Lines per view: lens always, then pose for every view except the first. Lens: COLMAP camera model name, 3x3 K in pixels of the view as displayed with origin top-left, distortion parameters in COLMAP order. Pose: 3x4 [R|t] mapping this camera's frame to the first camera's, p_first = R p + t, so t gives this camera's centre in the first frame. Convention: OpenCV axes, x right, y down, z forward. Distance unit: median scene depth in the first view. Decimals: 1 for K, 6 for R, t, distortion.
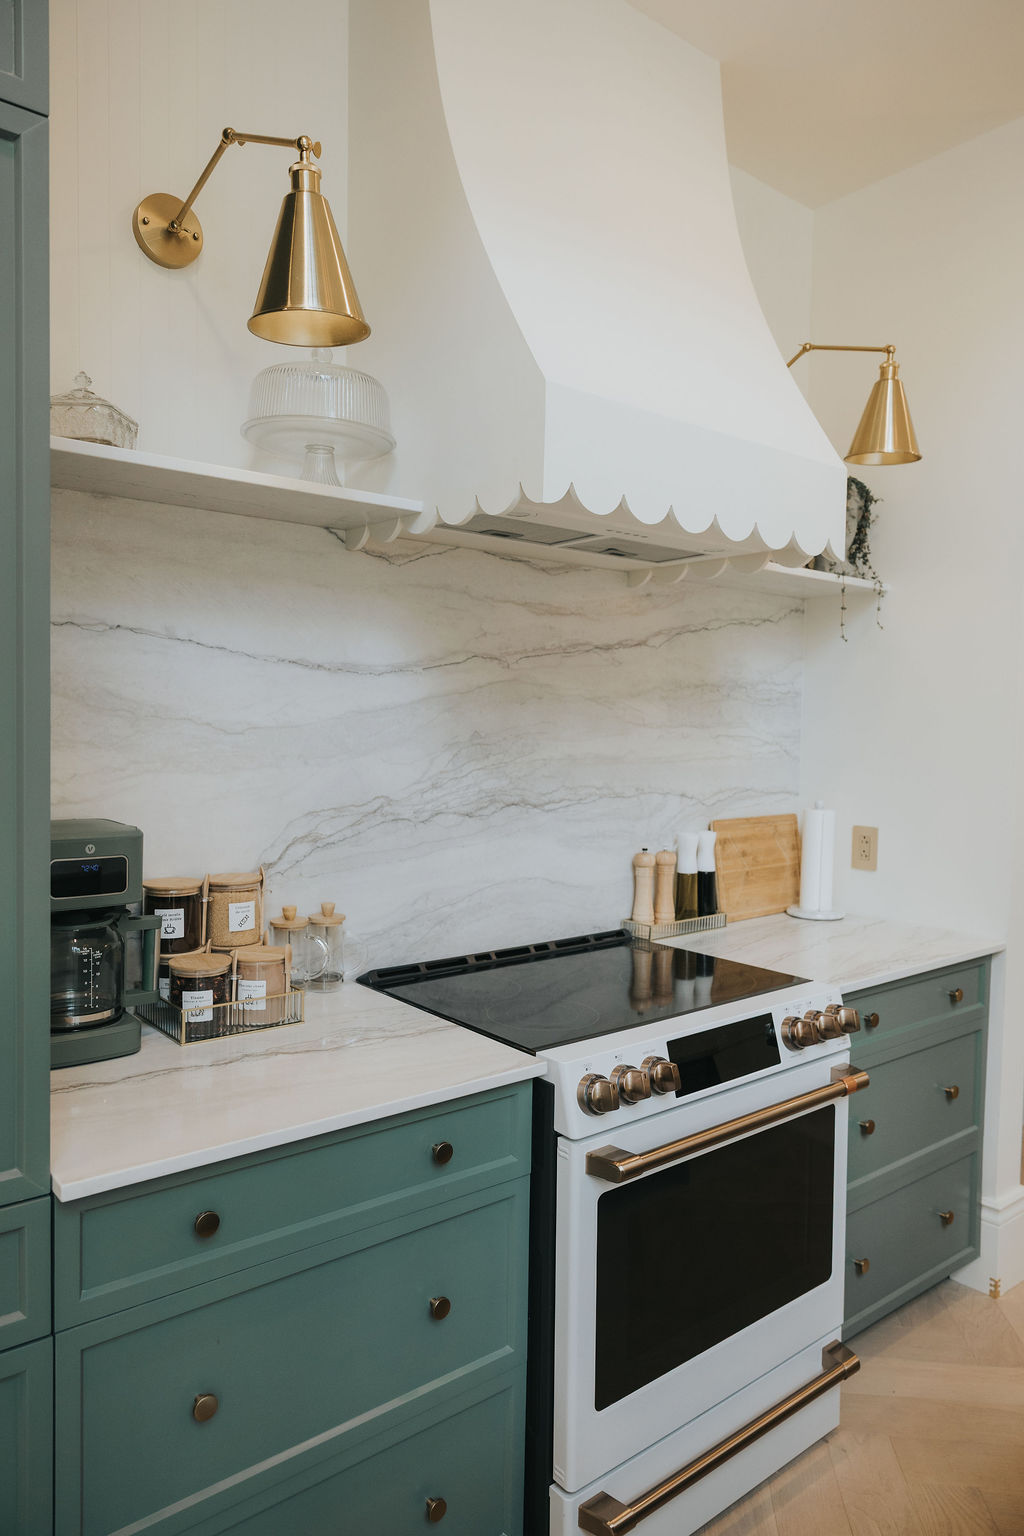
lens RADIAL K [[1045.4, 0, 517.2], [0, 1045.4, 760.0], [0, 0, 1]] dist [-0.006335, 0.003852]
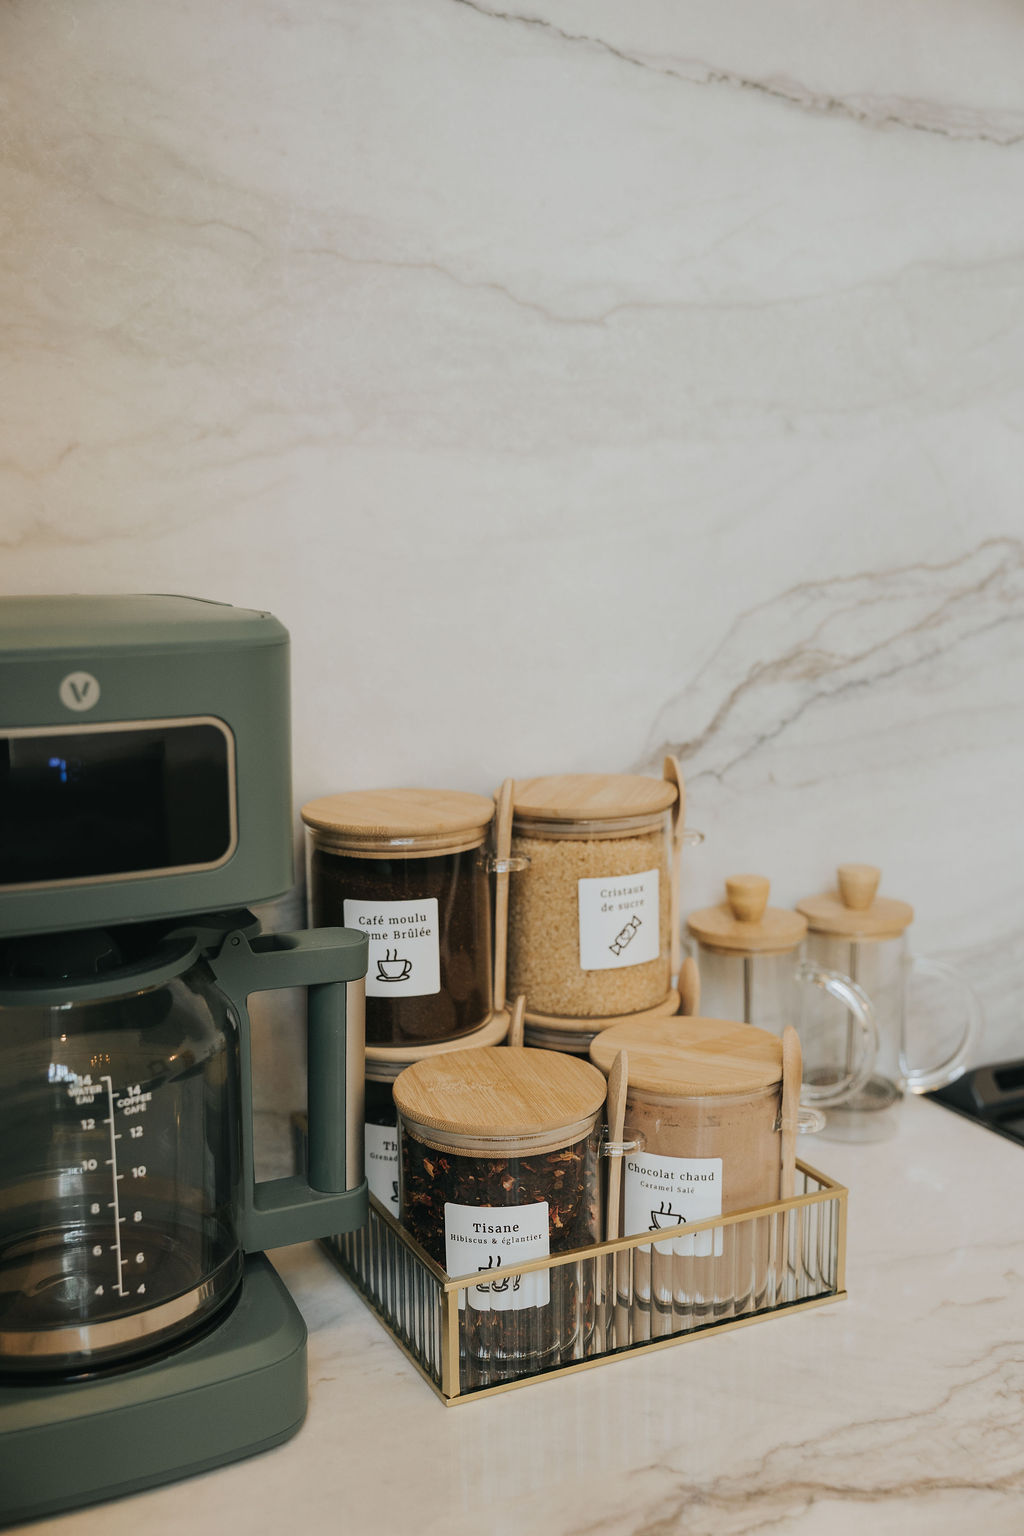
lens RADIAL K [[1602.5, 0, 510.8], [0, 1602.5, 767.2], [0, 0, 1]] dist [0.007690, 0.000000]
pose [[0.972474, 0.010863, -0.232757, -0.191691], [0.017514, 0.992679, 0.119503, 0.051205], [0.232351, -0.120290, 0.965165, 0.565294]]
